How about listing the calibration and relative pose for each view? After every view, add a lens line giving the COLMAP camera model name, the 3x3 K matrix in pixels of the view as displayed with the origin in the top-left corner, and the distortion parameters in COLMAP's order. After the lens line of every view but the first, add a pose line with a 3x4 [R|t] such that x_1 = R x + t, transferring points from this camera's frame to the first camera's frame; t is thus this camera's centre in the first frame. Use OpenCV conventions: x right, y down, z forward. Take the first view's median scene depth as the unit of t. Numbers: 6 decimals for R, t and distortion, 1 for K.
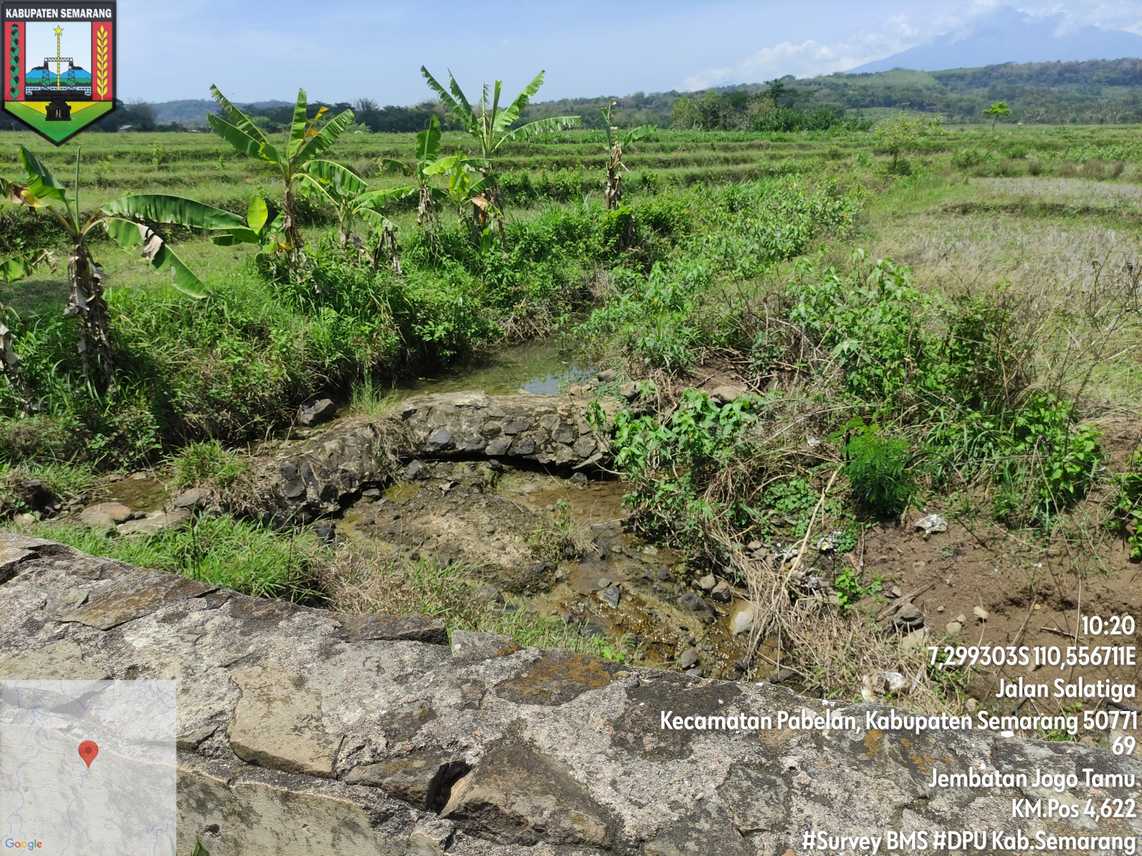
lens RADIAL K [[842.8, 0, 570.9], [0, 842.8, 427.7], [0, 0, 1]] dist [0.047171, -0.051614]
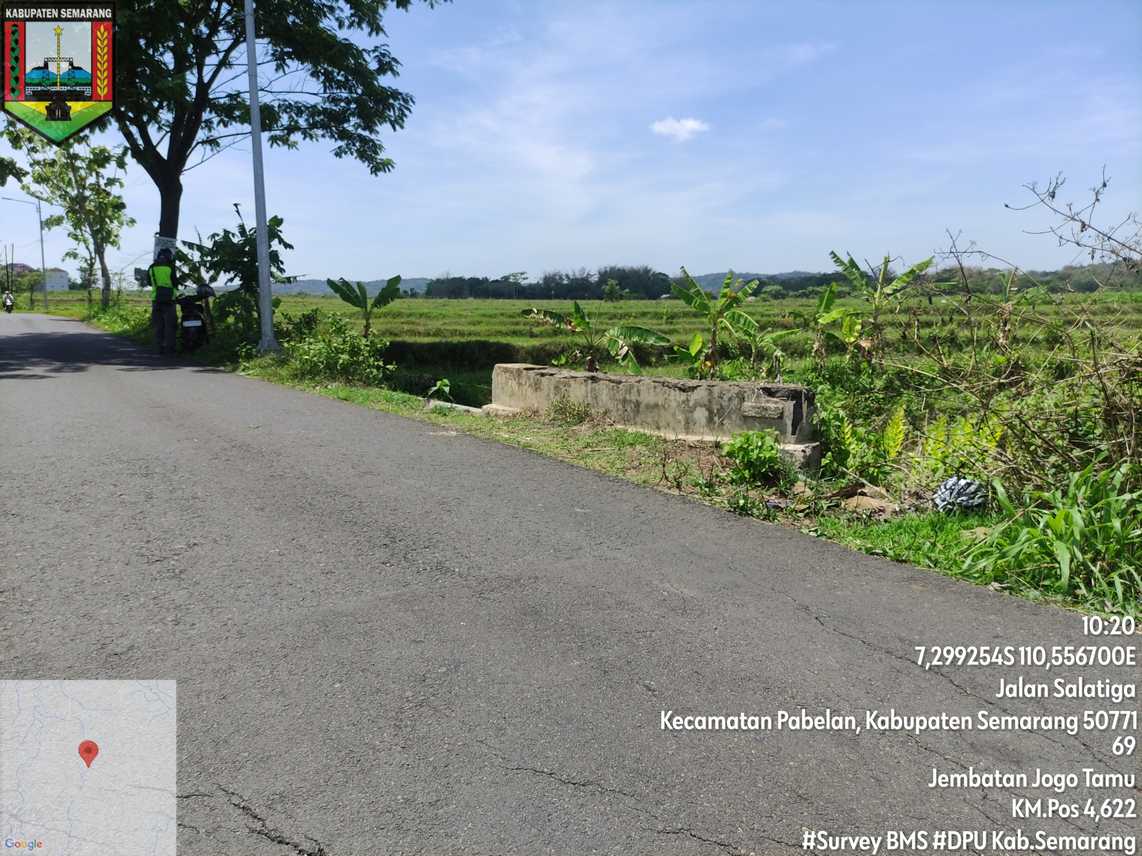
lens RADIAL K [[842.8, 0, 572.6], [0, 842.8, 411.1], [0, 0, 1]] dist [0.047171, -0.051614]
pose [[0.842772, 0.077339, -0.532685, 0.227623], [-0.184143, 0.971338, -0.150312, 0.118632], [0.505792, 0.224769, 0.832858, -0.313356]]
